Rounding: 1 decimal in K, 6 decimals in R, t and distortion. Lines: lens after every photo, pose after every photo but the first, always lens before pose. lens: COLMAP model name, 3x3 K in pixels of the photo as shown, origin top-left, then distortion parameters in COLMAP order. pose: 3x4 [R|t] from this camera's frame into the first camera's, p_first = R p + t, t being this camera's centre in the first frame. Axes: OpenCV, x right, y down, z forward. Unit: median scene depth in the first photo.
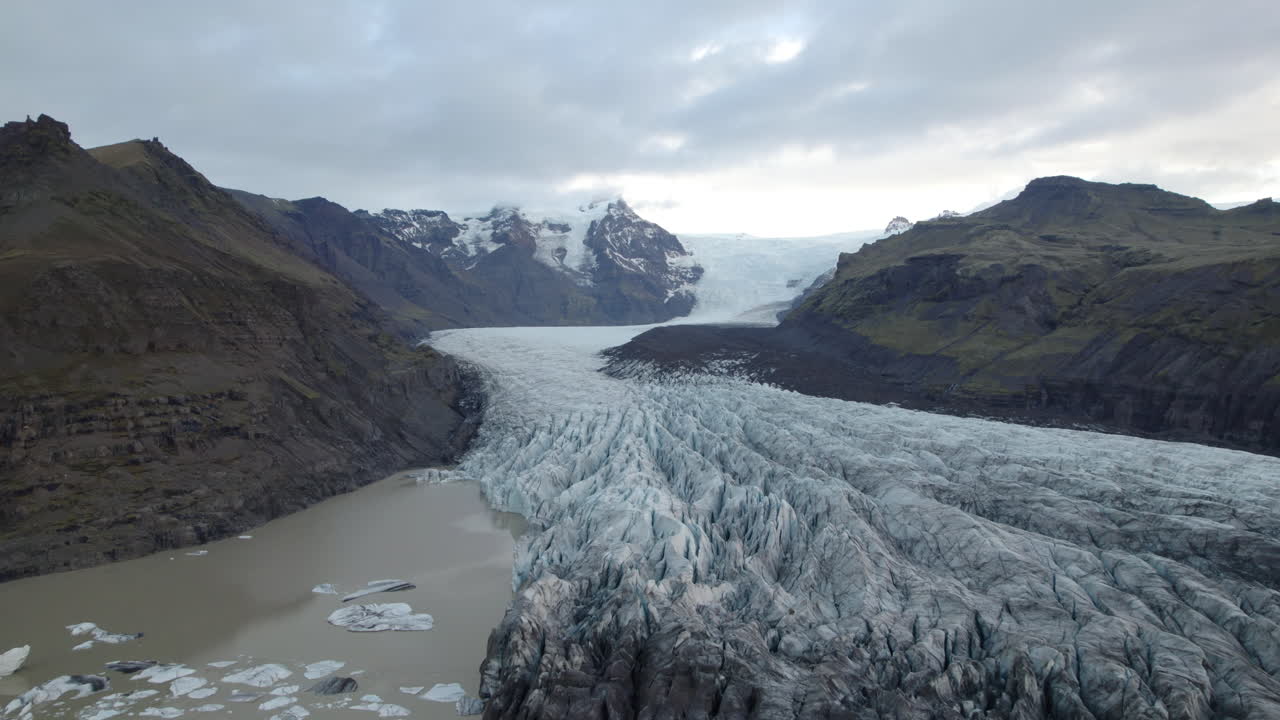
lens RADIAL K [[948.9, 0, 638.0], [0, 948.9, 360.2], [0, 0, 1]] dist [-0.053359, -0.000263]
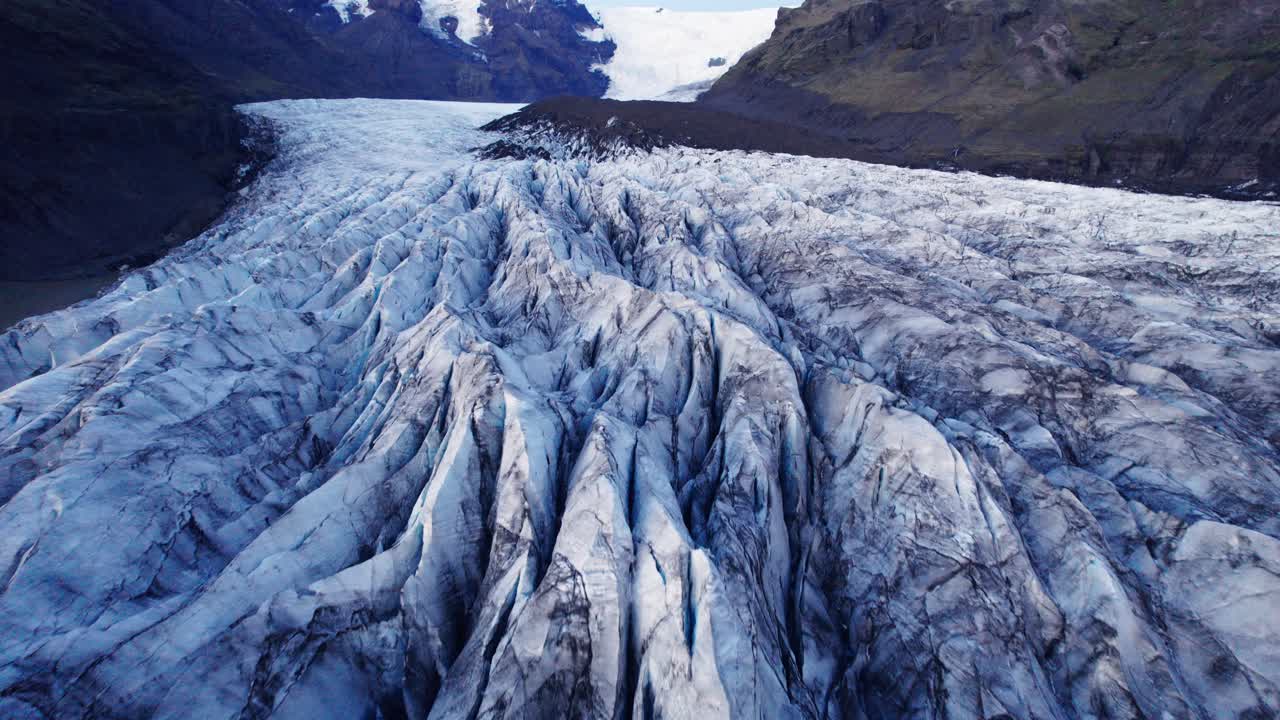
lens RADIAL K [[948.9, 0, 639.6], [0, 948.9, 360.1], [0, 0, 1]] dist [-0.053359, -0.000263]
pose [[0.995986, -0.021834, 0.086805, 0.021631], [0.003339, 0.978180, 0.207732, 0.026803], [-0.089447, -0.206609, 0.974327, 0.228245]]
